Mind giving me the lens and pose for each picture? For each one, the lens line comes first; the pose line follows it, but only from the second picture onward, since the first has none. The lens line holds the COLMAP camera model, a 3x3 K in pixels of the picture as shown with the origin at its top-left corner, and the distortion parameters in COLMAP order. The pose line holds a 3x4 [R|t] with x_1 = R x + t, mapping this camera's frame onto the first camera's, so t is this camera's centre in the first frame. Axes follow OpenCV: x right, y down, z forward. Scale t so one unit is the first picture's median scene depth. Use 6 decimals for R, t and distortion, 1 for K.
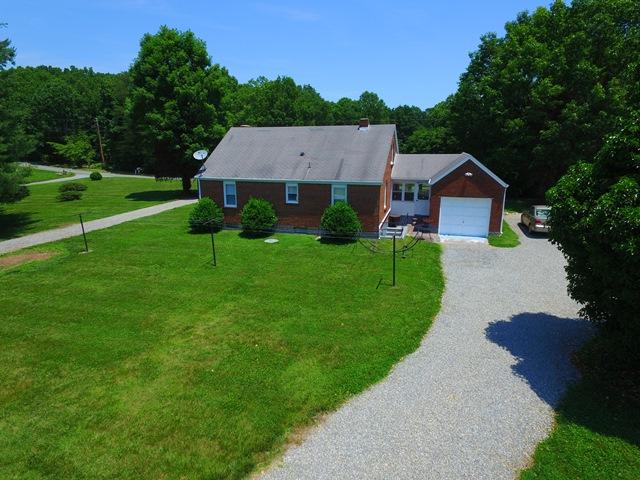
lens RADIAL K [[370.0, 0, 320.4], [0, 370.0, 236.2], [0, 0, 1]] dist [0.003565, 0.000182]
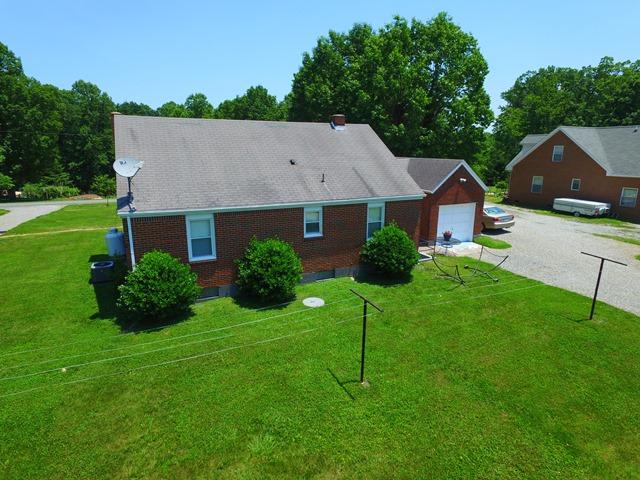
lens RADIAL K [[370.0, 0, 320.4], [0, 370.0, 236.2], [0, 0, 1]] dist [0.003565, 0.000182]
pose [[0.728408, -0.151040, 0.668288, -0.516251], [0.156252, 0.986315, 0.052610, -0.125741], [-0.667089, 0.066100, 0.742040, 0.515730]]
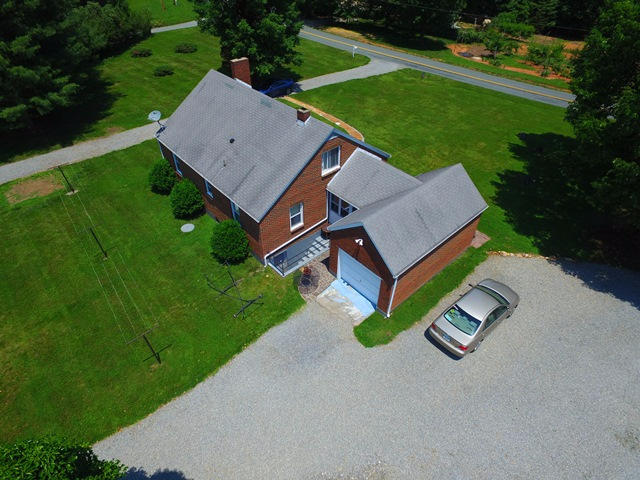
lens RADIAL K [[370.0, 0, 320.4], [0, 370.0, 236.2], [0, 0, 1]] dist [0.003565, 0.000182]
pose [[0.861095, 0.337182, -0.380557, 0.592206], [-0.127917, 0.868066, 0.479686, -0.512094], [0.492090, -0.364376, 0.790619, 0.341032]]
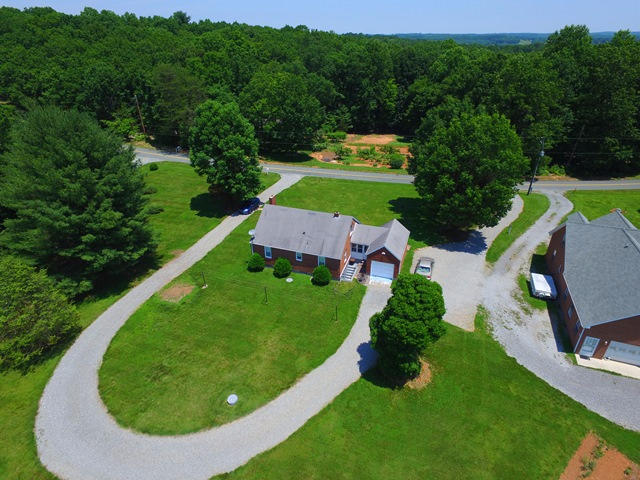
lens RADIAL K [[370.0, 0, 320.4], [0, 370.0, 236.2], [0, 0, 1]] dist [0.003565, 0.000182]
pose [[0.999491, 0.008764, -0.030682, 0.104534], [-0.000509, 0.965802, 0.259279, -0.764653], [0.031905, -0.259131, 0.965315, -0.950951]]
